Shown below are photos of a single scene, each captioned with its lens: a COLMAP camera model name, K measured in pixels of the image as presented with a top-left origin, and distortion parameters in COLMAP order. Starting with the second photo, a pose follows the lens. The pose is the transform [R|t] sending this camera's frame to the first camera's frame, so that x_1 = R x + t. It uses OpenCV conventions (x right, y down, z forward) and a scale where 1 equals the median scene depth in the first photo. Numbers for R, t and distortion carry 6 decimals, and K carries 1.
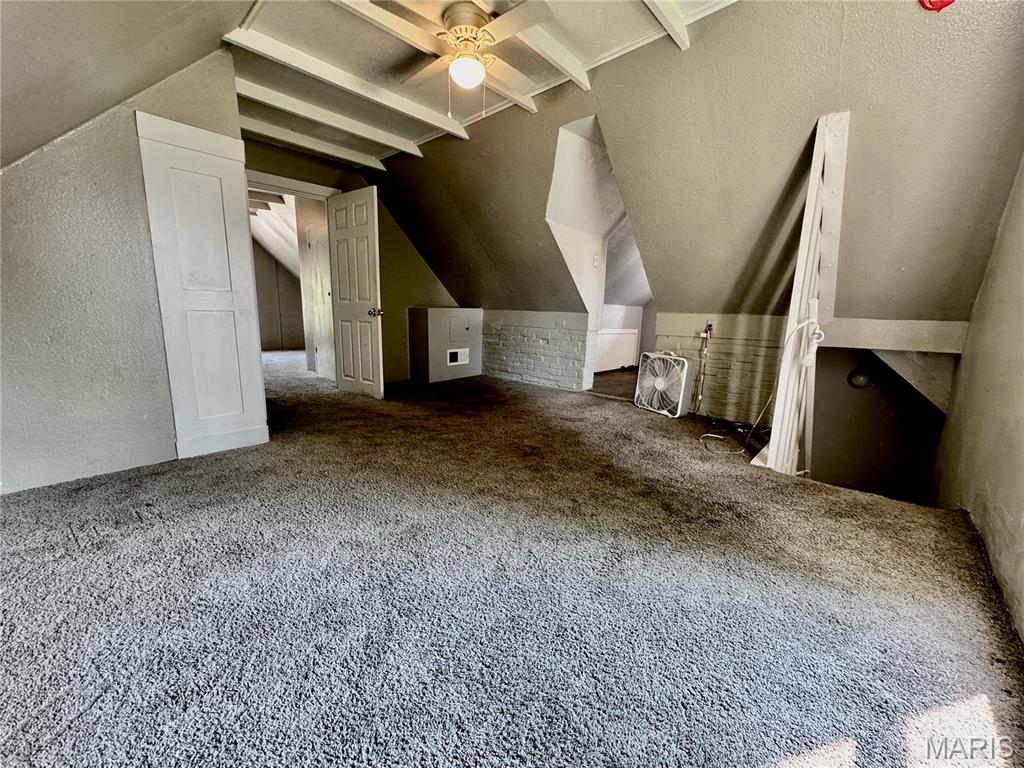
lens RADIAL K [[409.3, 0, 511.1], [0, 409.3, 385.0], [0, 0, 1]] dist [-0.001904, 0.000494]
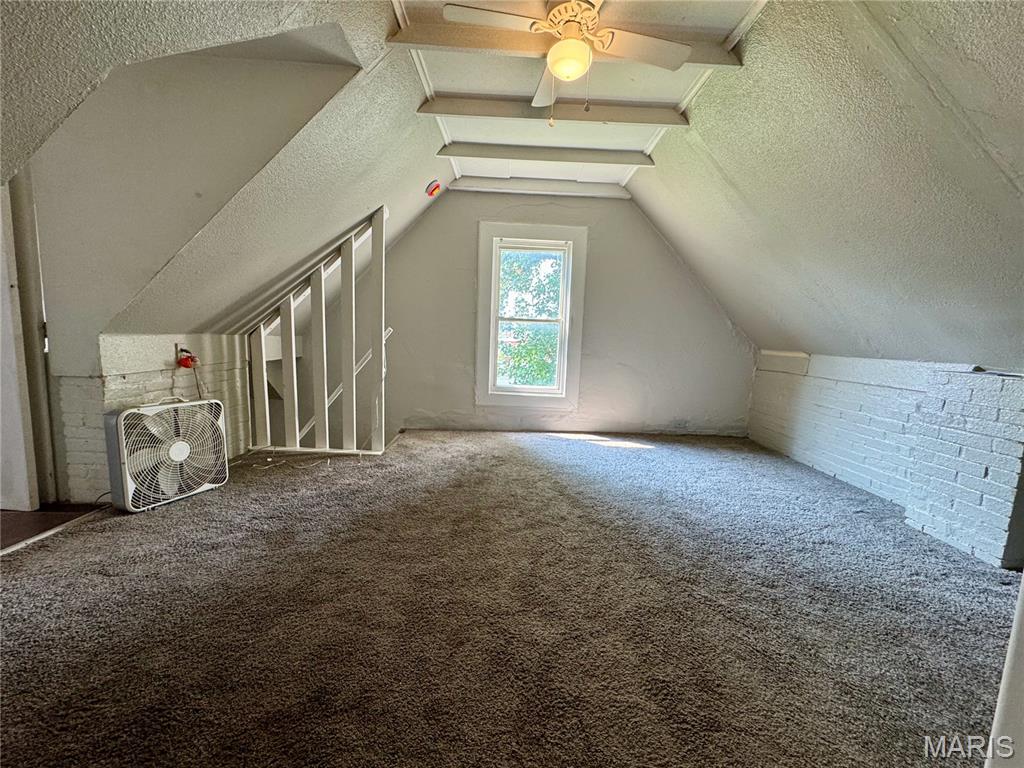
lens RADIAL K [[409.3, 0, 511.1], [0, 409.3, 385.0], [0, 0, 1]] dist [-0.001904, 0.000494]
pose [[-0.685197, -0.131317, 0.716423, -0.446714], [0.082039, 0.963439, 0.255057, -0.237752], [-0.723723, 0.233539, -0.649372, 1.136671]]
